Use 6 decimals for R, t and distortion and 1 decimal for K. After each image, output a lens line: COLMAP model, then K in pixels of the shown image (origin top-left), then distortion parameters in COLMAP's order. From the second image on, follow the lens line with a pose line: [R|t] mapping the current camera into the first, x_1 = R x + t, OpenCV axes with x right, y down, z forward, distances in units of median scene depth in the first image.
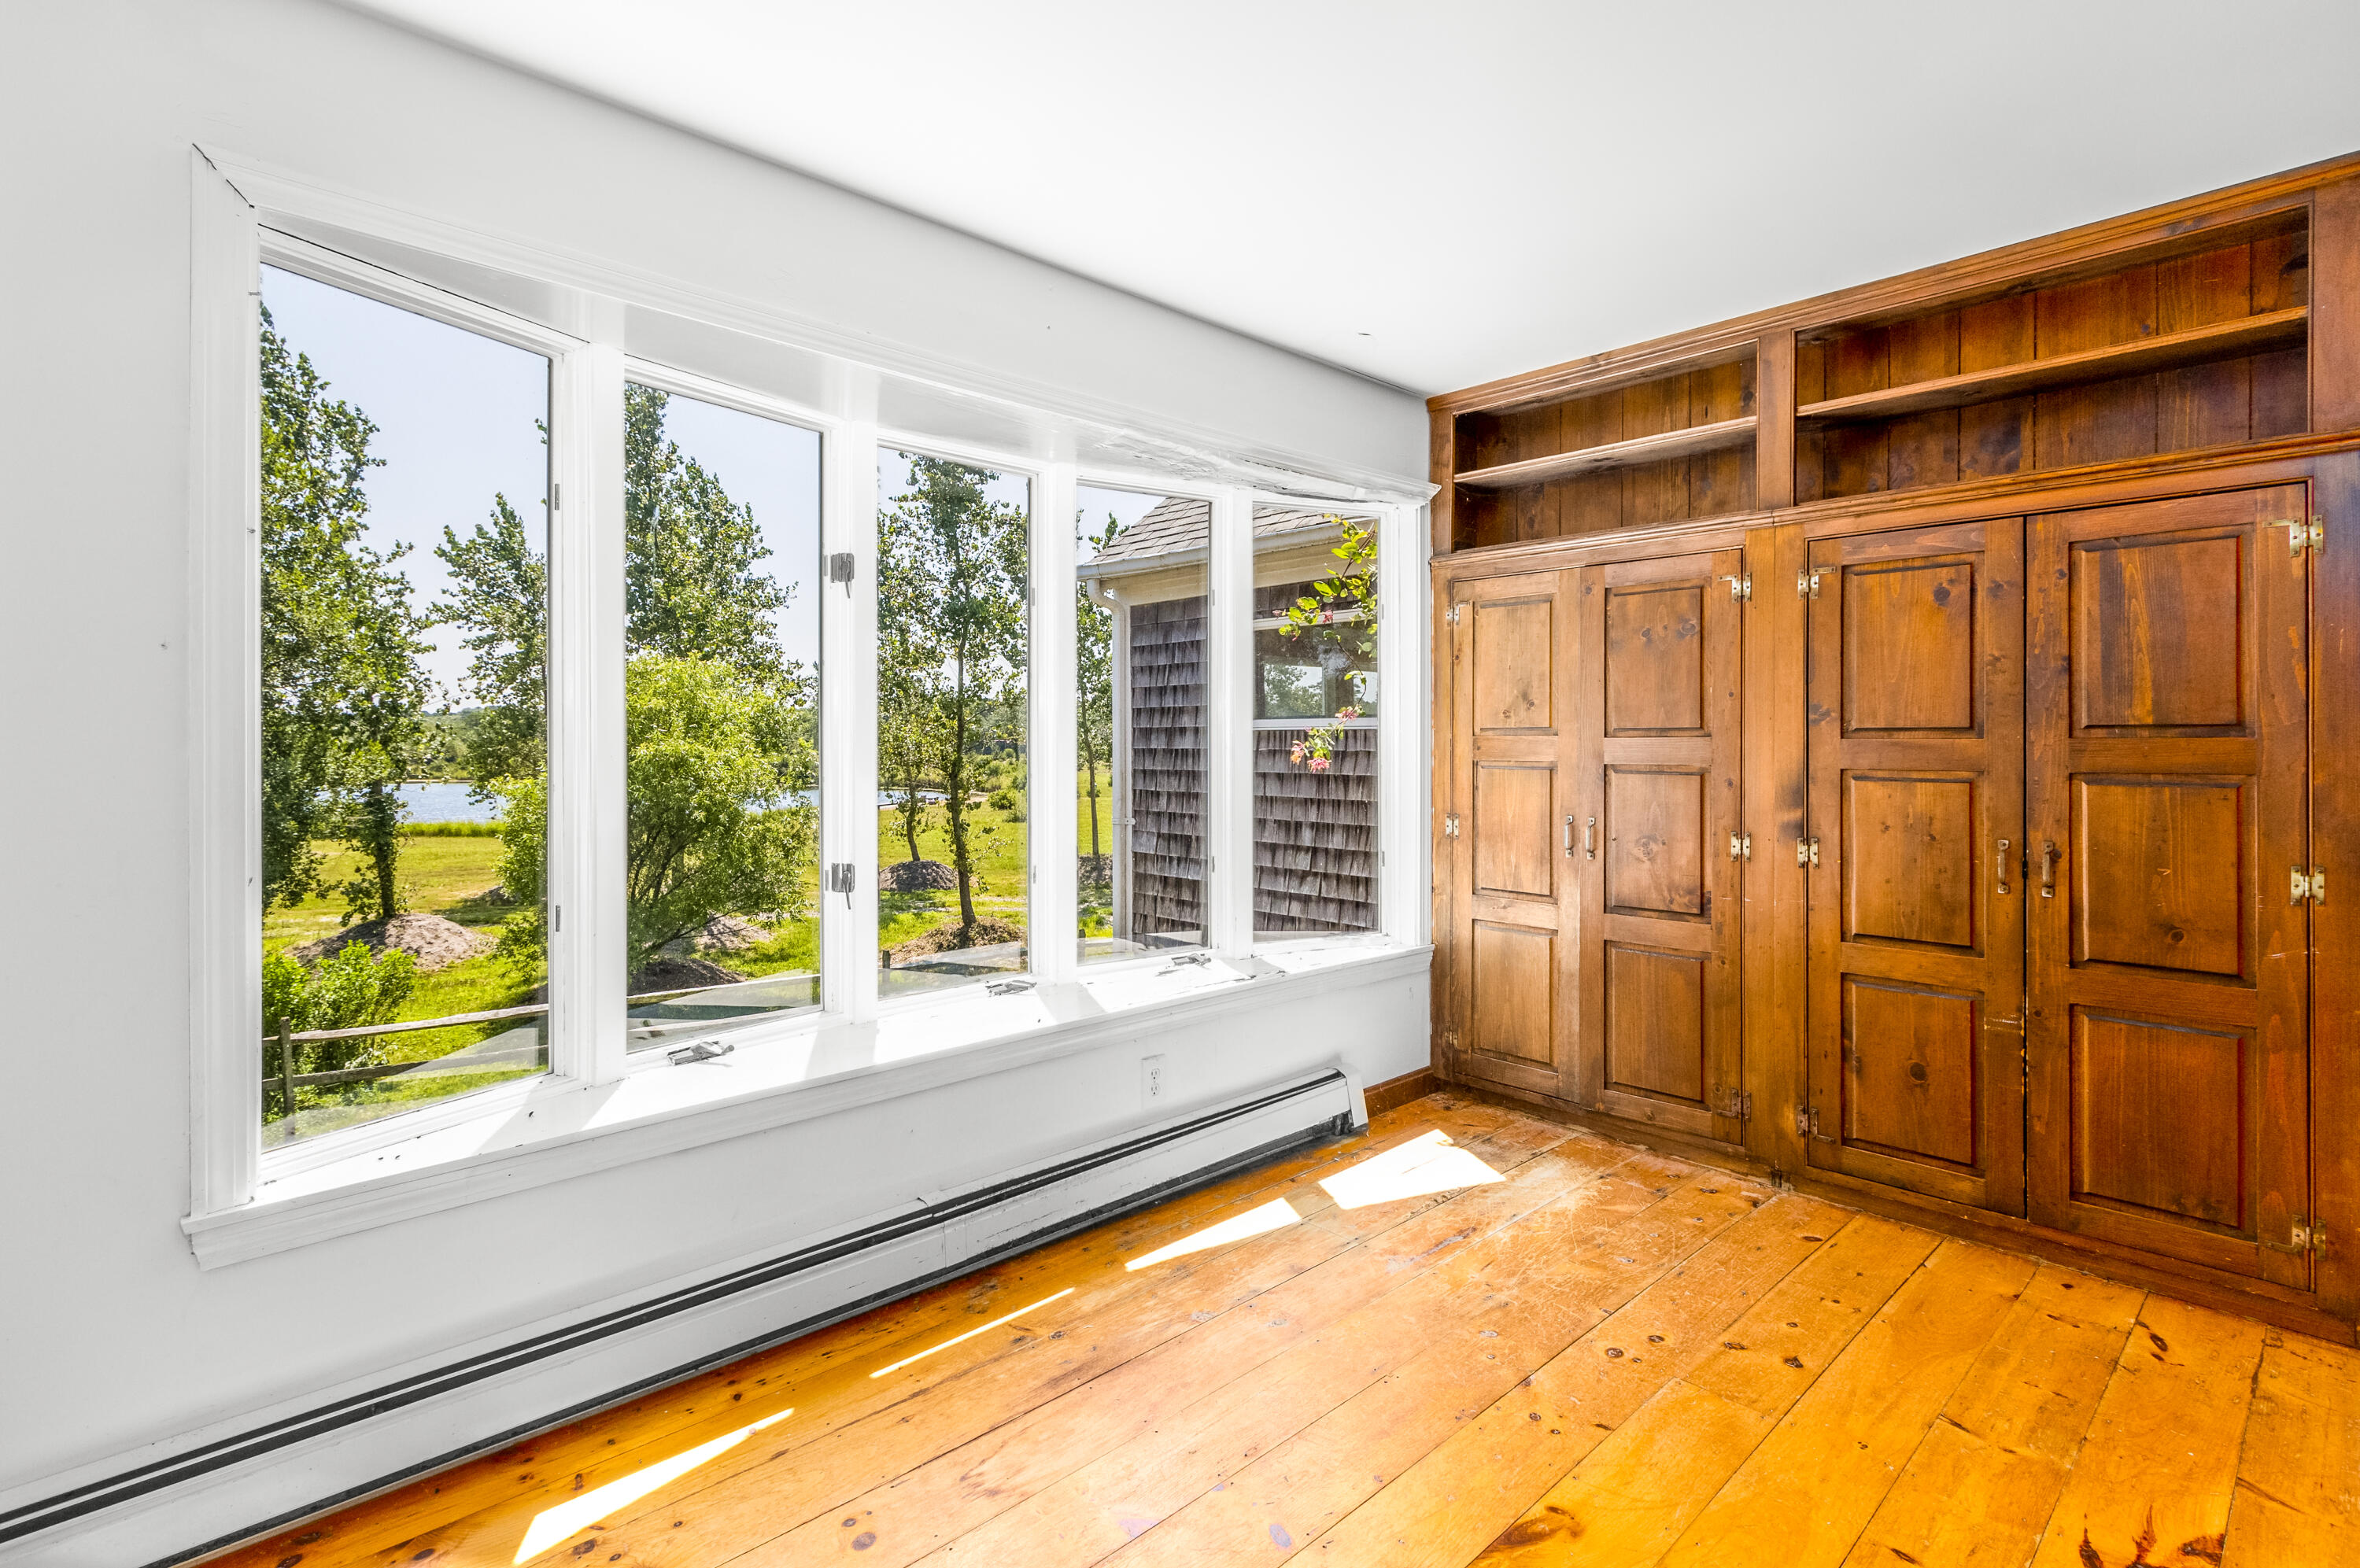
lens RADIAL K [[1104.4, 0, 1167.3], [0, 1104.4, 737.8], [0, 0, 1]] dist [0.008865, 0.000238]
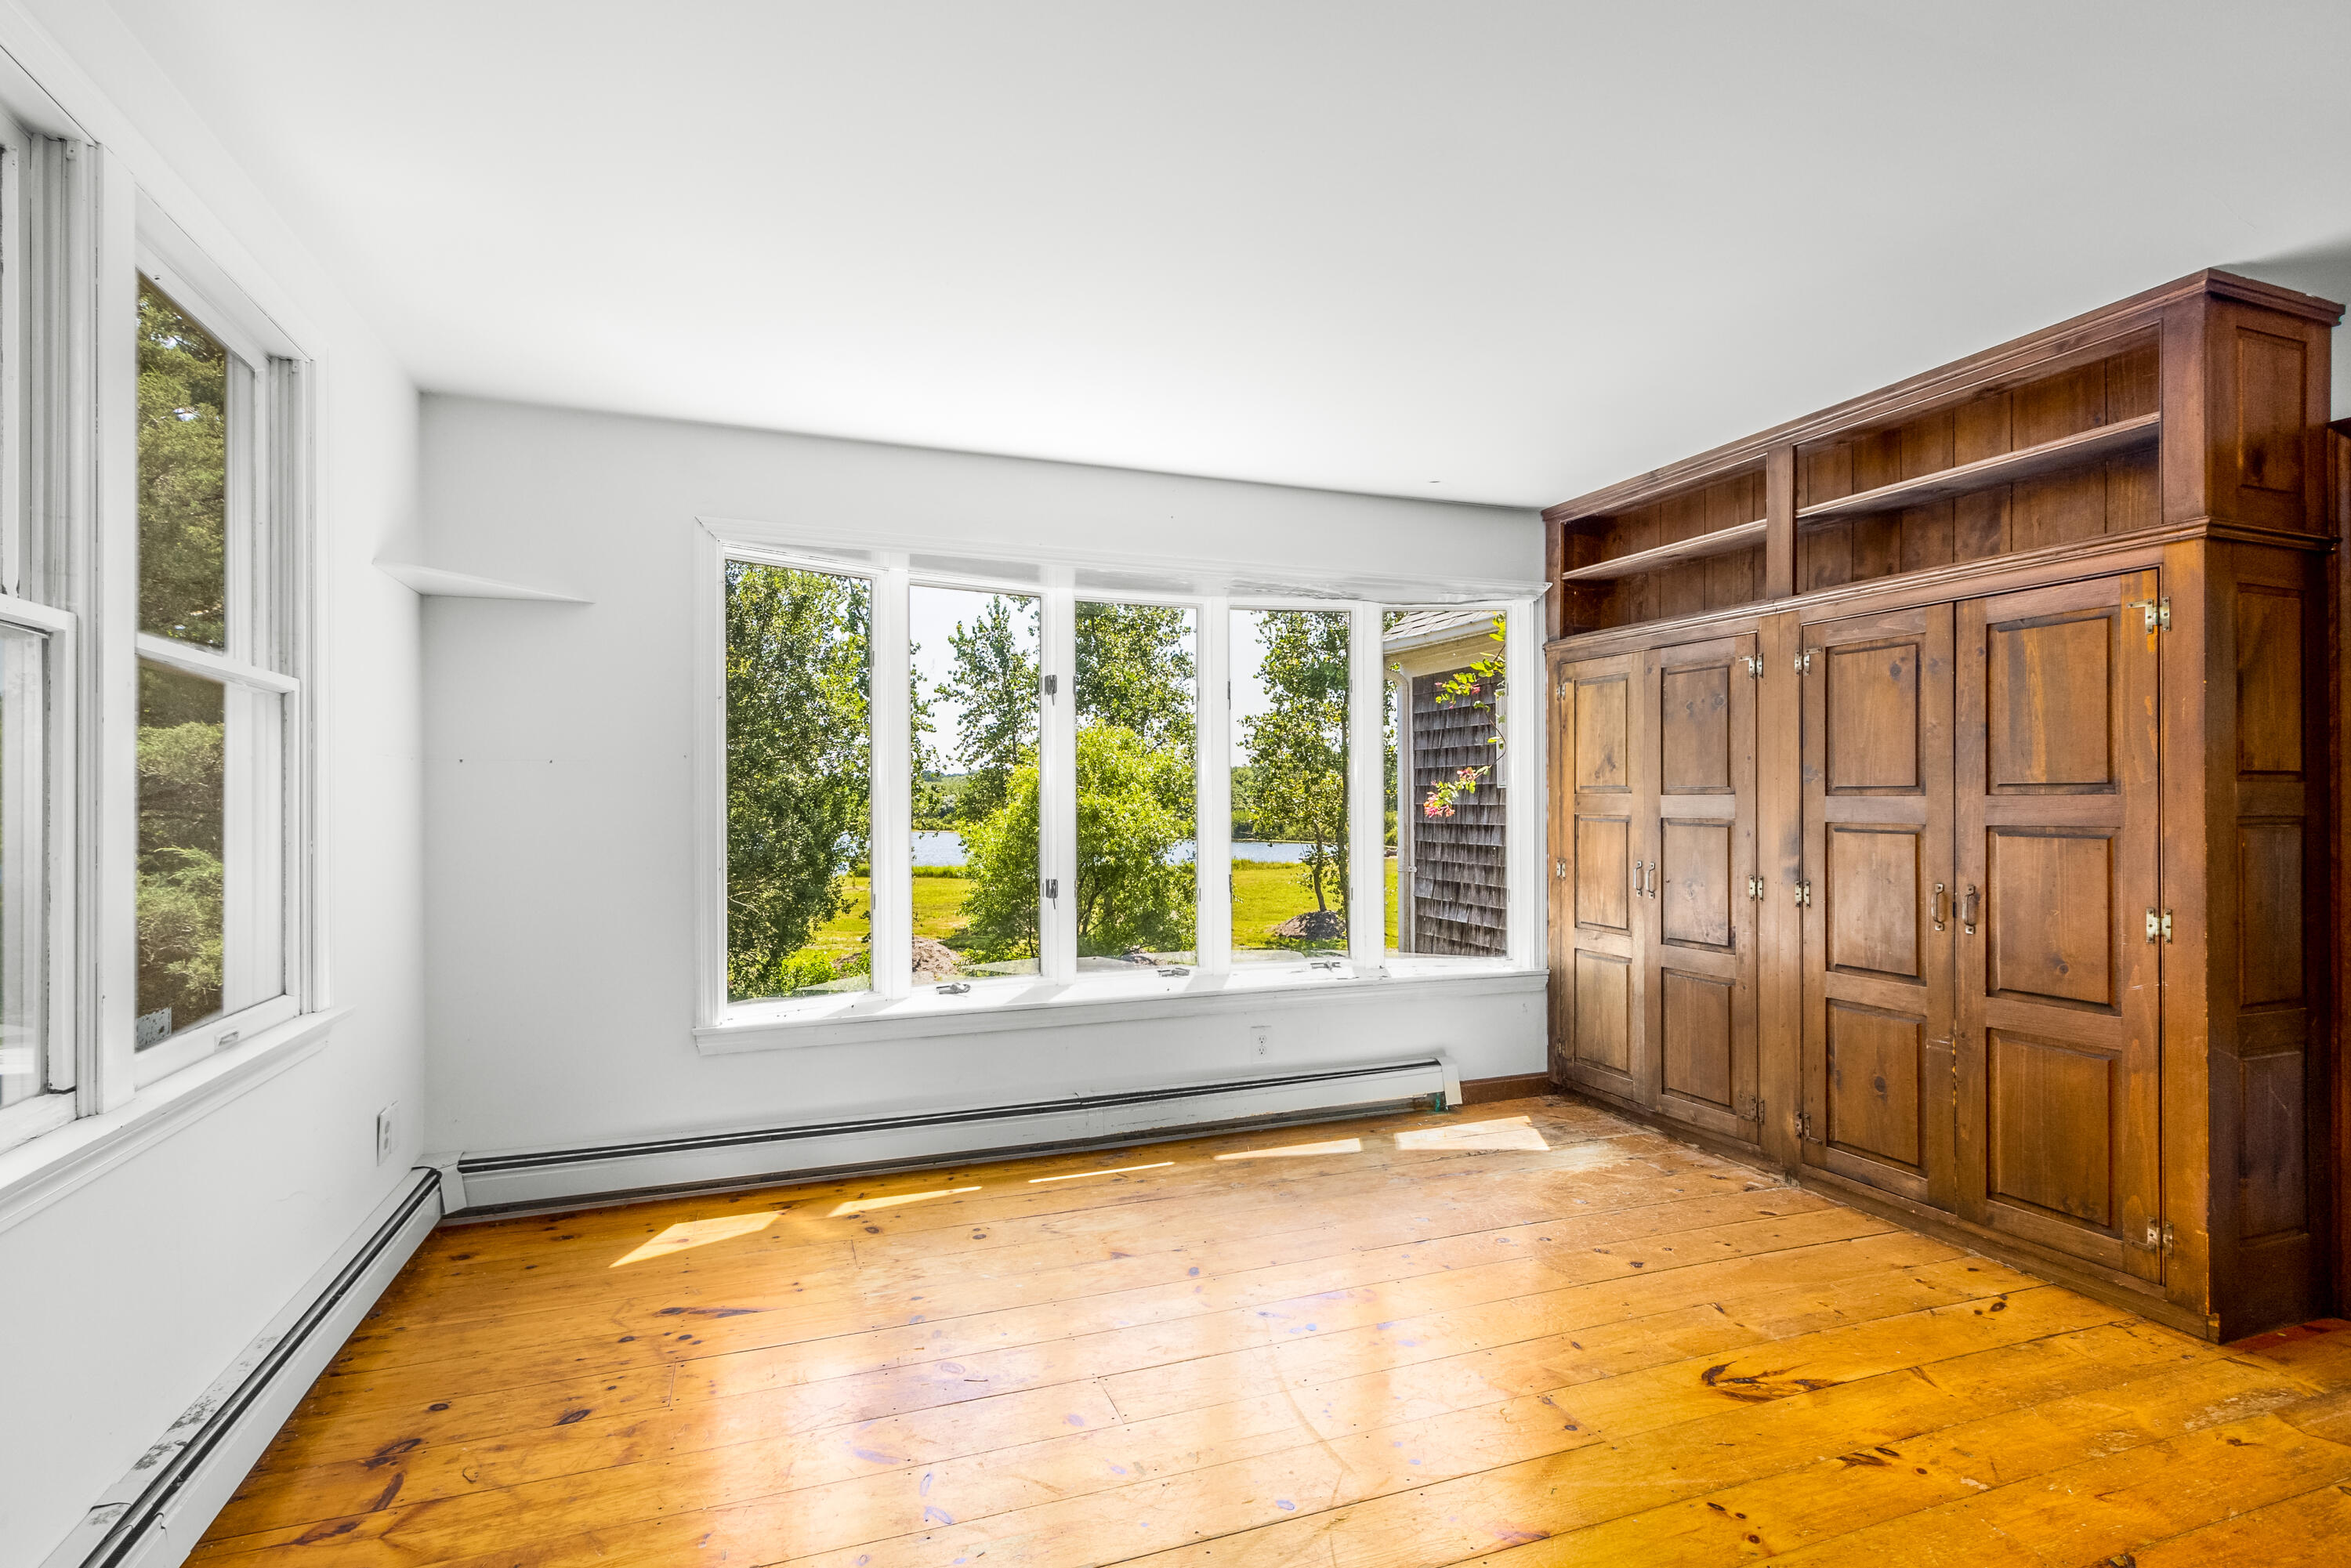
lens RADIAL K [[1100.3, 0, 1173.3], [0, 1100.3, 791.7], [0, 0, 1]] dist [0.008865, 0.000238]
pose [[0.927443, -0.003389, -0.373950, 0.409306], [0.002629, 0.999993, -0.002541, -0.002176], [0.373956, 0.001373, 0.927445, -0.327283]]
